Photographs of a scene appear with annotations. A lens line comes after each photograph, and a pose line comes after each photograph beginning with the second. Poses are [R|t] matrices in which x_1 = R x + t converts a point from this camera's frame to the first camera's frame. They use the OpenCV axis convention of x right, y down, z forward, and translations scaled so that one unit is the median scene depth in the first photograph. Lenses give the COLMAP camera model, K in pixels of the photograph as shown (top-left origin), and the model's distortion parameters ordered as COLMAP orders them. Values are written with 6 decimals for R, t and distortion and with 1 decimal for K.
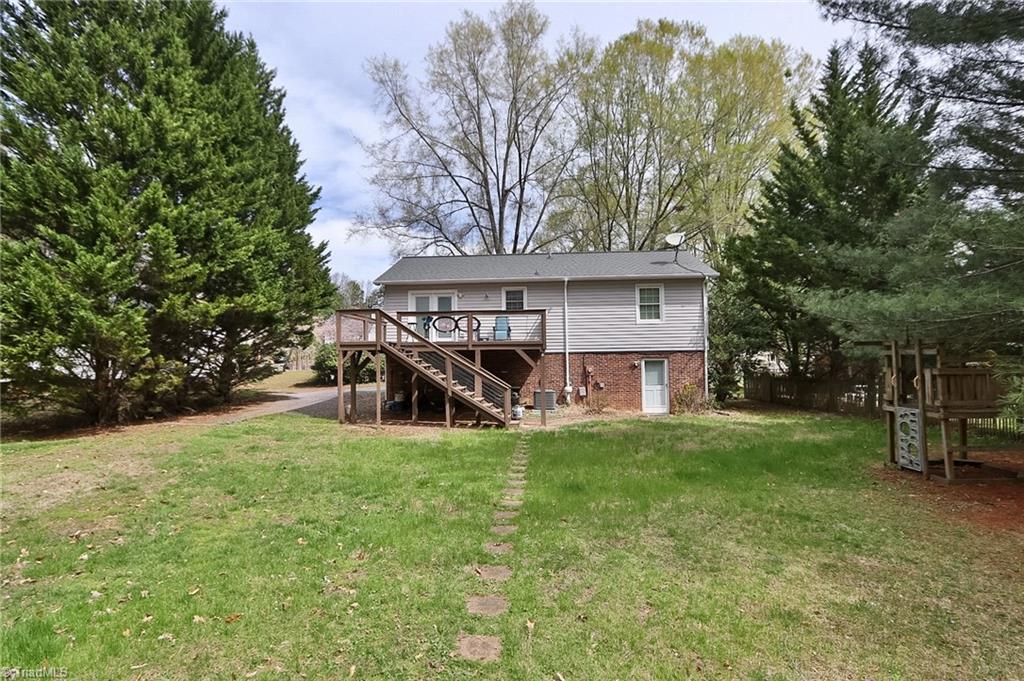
lens RADIAL K [[511.0, 0, 512.4], [0, 511.0, 342.7], [0, 0, 1]] dist [-0.000651, 0.000670]
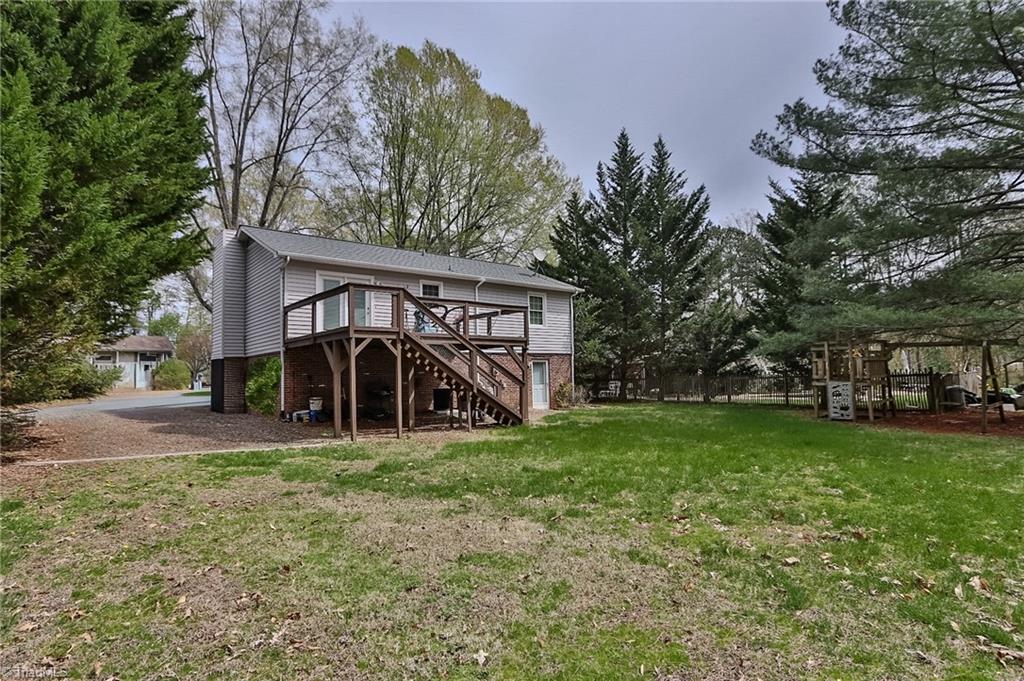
lens RADIAL K [[511.0, 0, 511.7], [0, 511.0, 341.7], [0, 0, 1]] dist [-0.000651, 0.000670]
pose [[0.741519, 0.039254, 0.669783, -0.515992], [-0.016081, 0.999040, -0.040748, 0.037433], [-0.670739, 0.019445, 0.741438, 0.223115]]
